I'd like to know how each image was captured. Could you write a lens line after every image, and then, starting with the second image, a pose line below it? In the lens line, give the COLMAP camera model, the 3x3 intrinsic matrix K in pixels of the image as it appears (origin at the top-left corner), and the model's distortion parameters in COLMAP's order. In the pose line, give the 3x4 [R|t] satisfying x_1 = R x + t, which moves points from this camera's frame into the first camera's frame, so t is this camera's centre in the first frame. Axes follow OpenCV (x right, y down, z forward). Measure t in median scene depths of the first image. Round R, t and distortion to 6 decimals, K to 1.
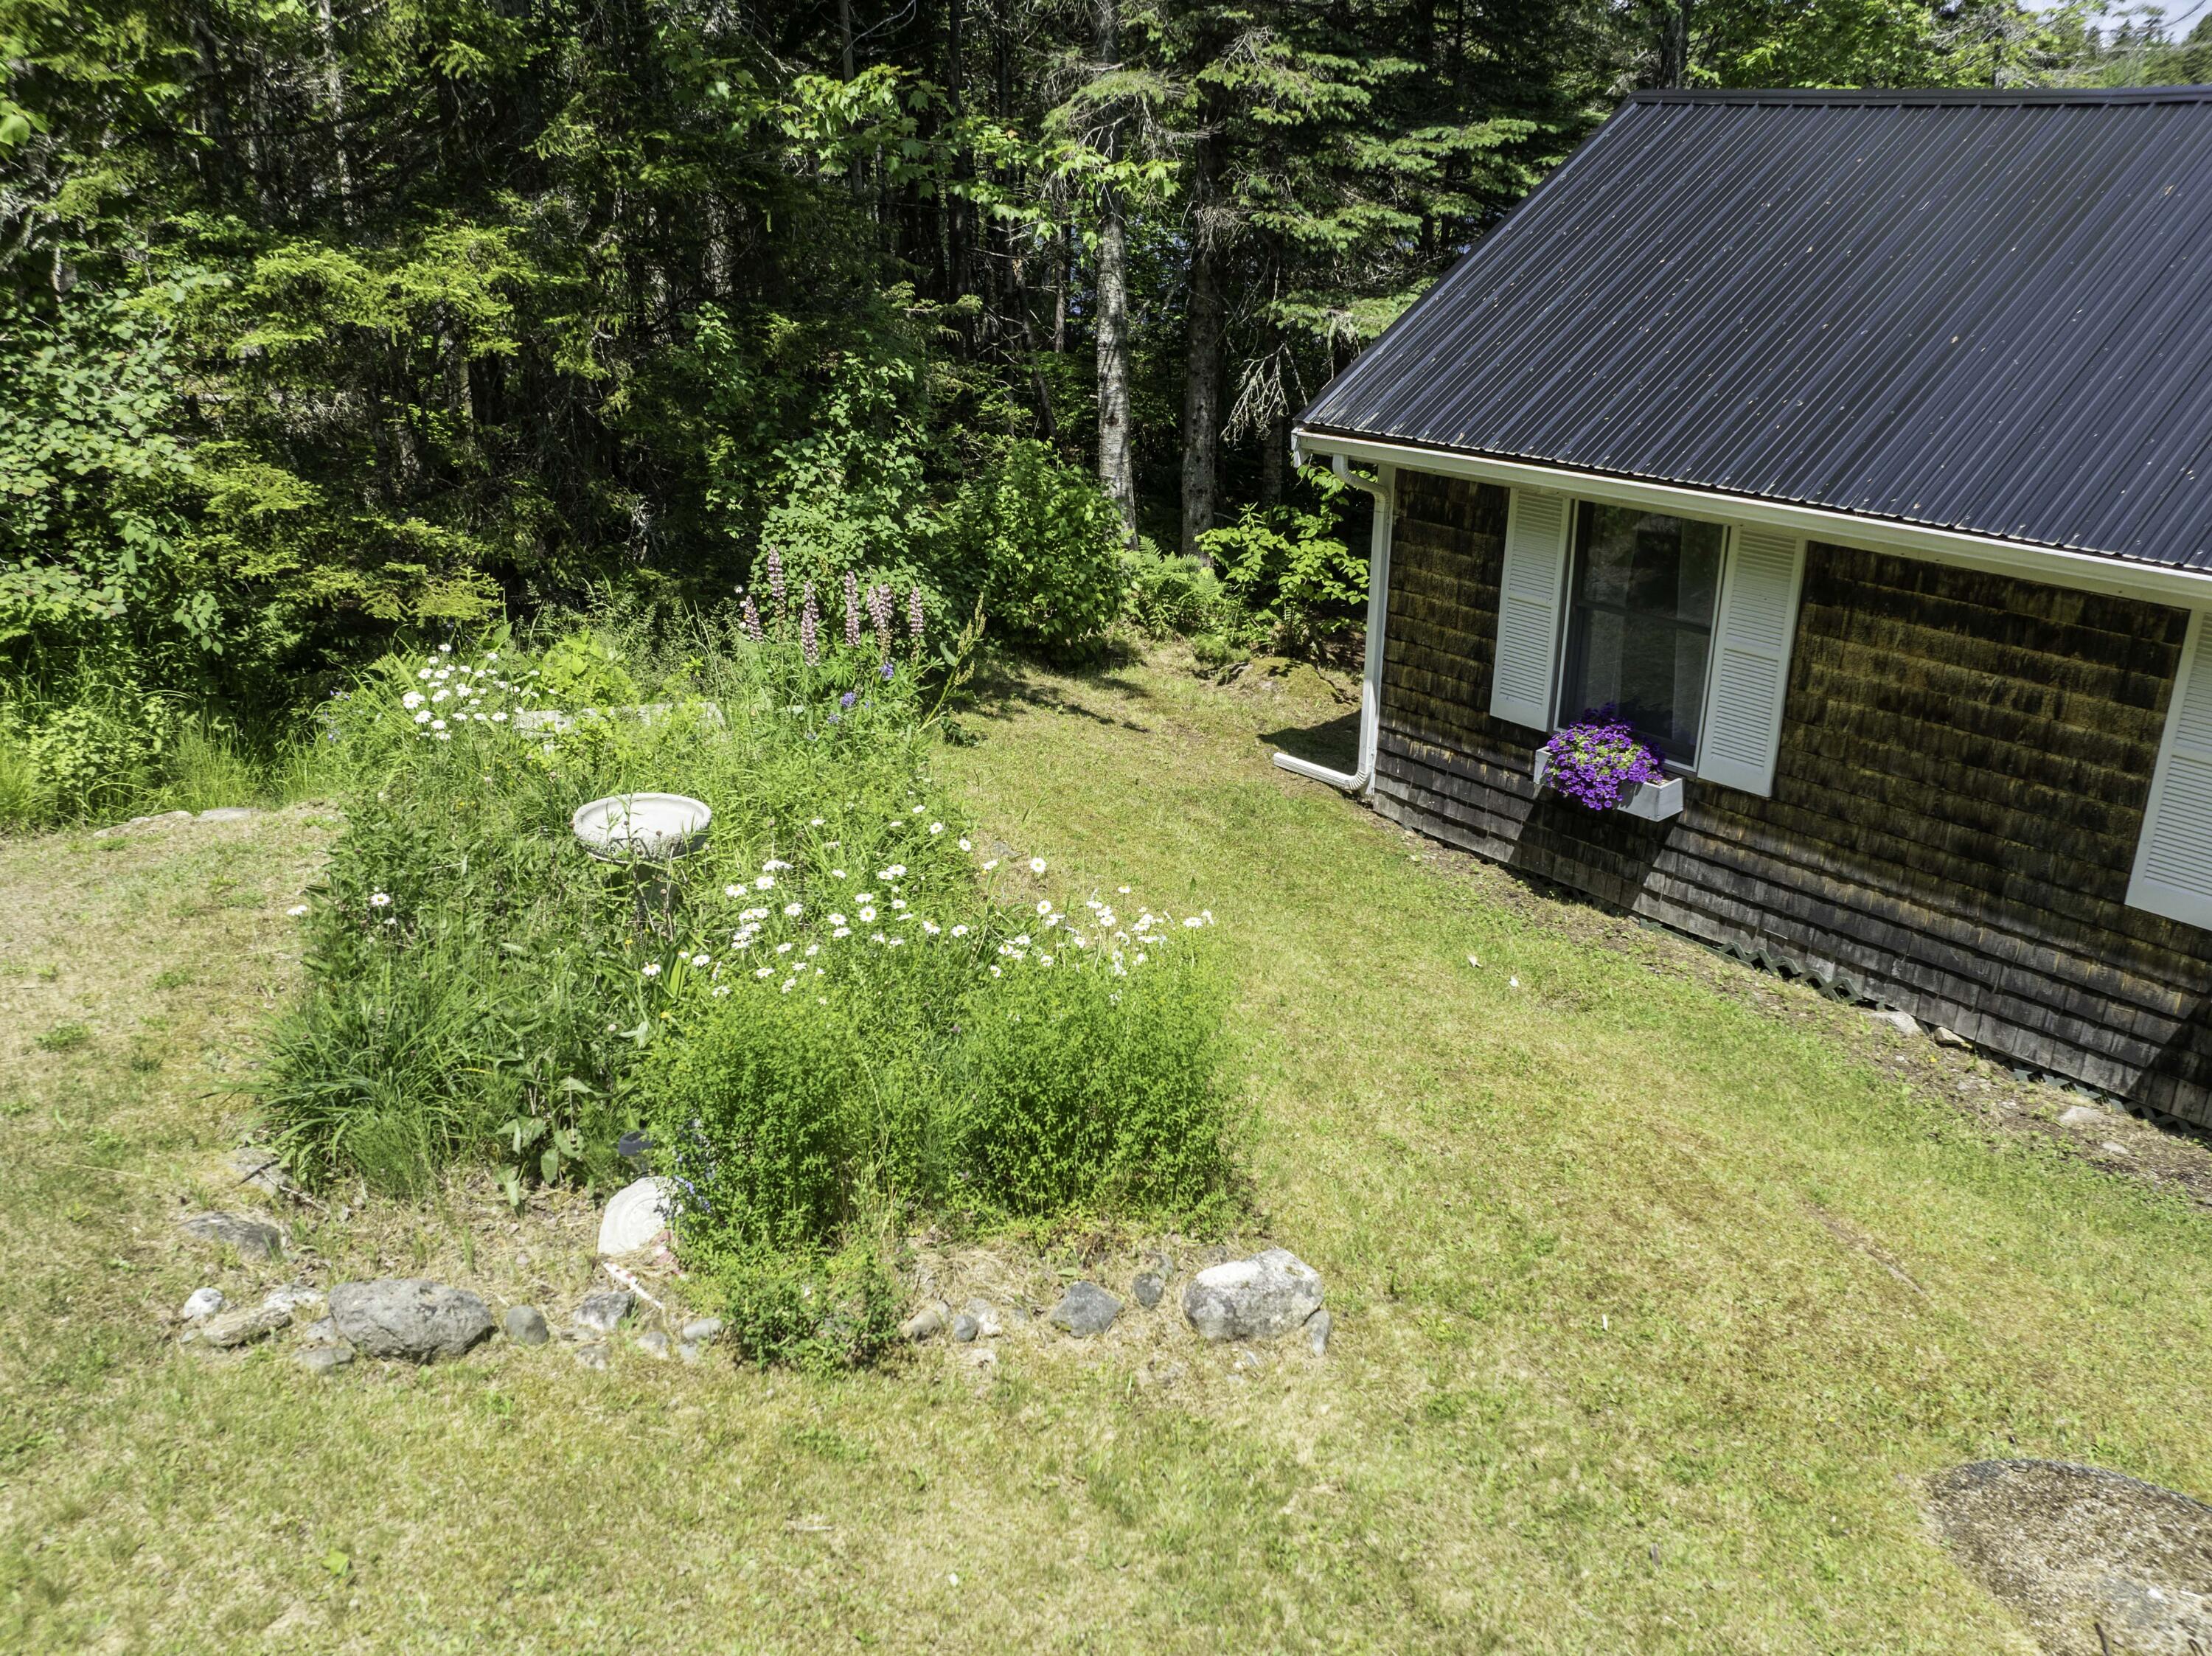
lens RADIAL K [[1677.0, 0, 1101.0], [0, 1677.0, 818.1], [0, 0, 1]] dist [-0.035214, -0.002894]
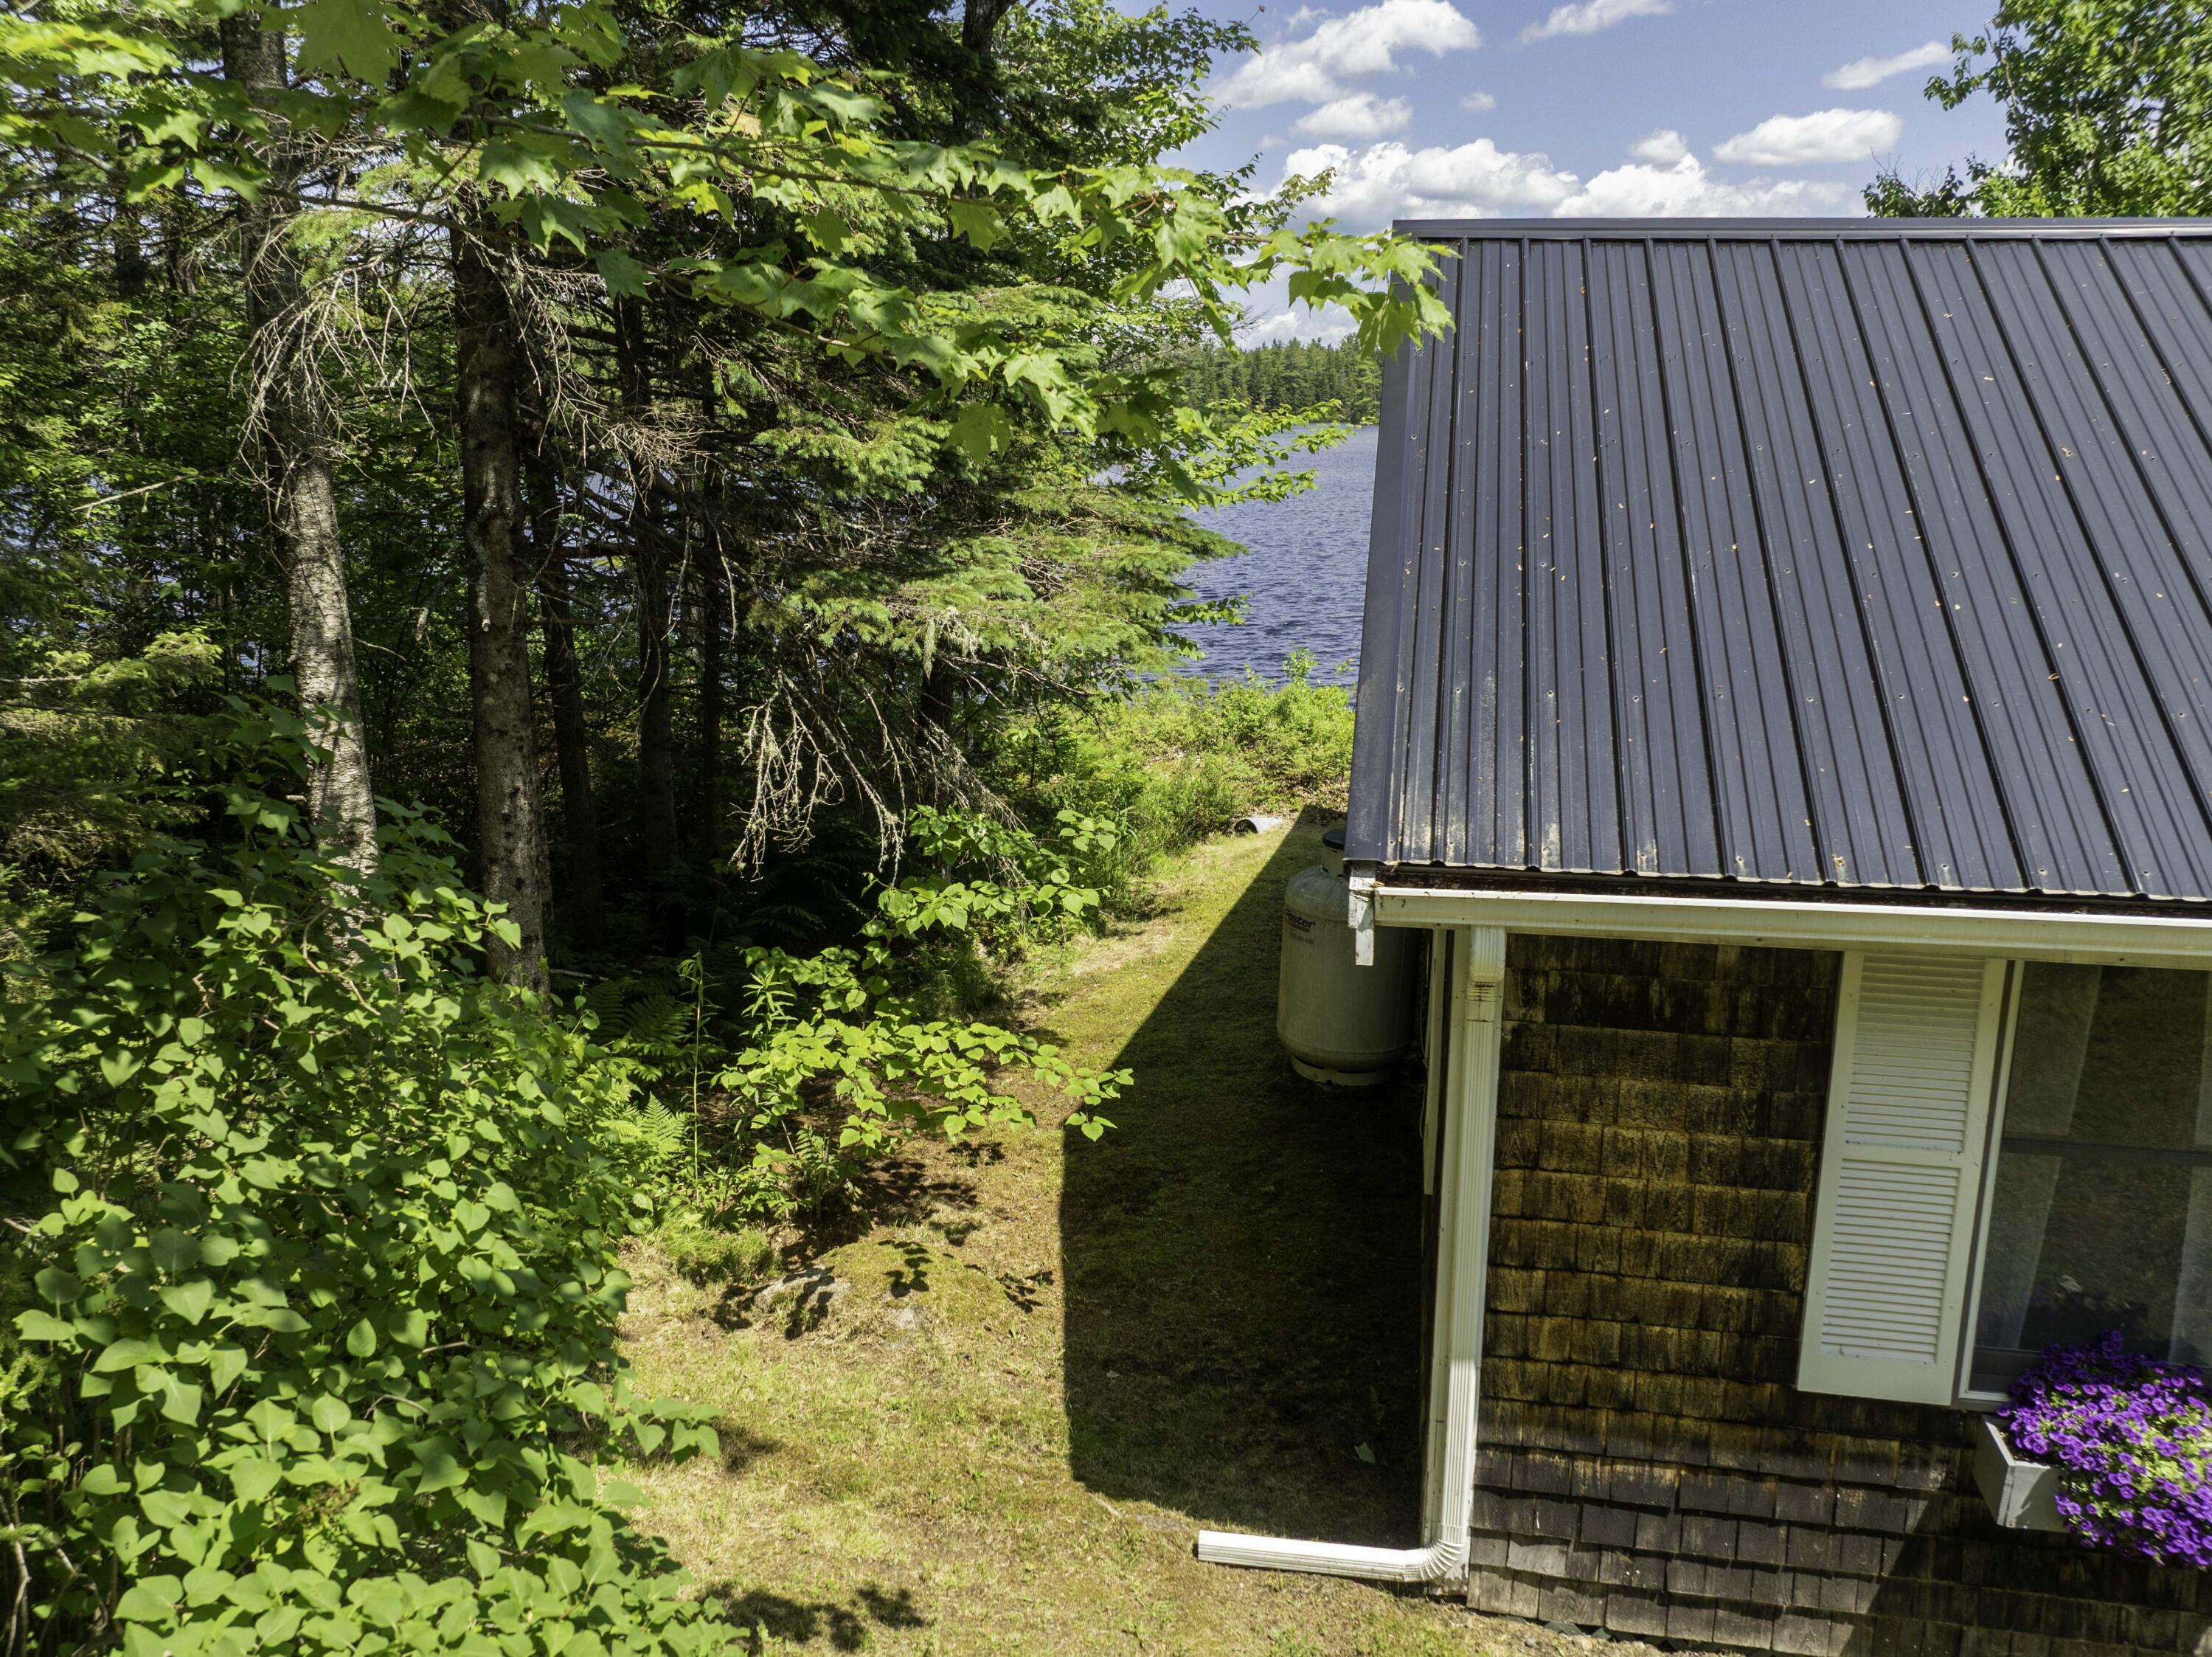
lens RADIAL K [[1725.3, 0, 1108.8], [0, 1725.3, 812.6], [0, 0, 1]] dist [-0.029556, -0.002060]
pose [[0.773789, -0.127273, 0.620526, -0.198880], [0.225513, 0.970774, -0.082102, -0.214244], [-0.591941, 0.203466, 0.779876, 0.643376]]
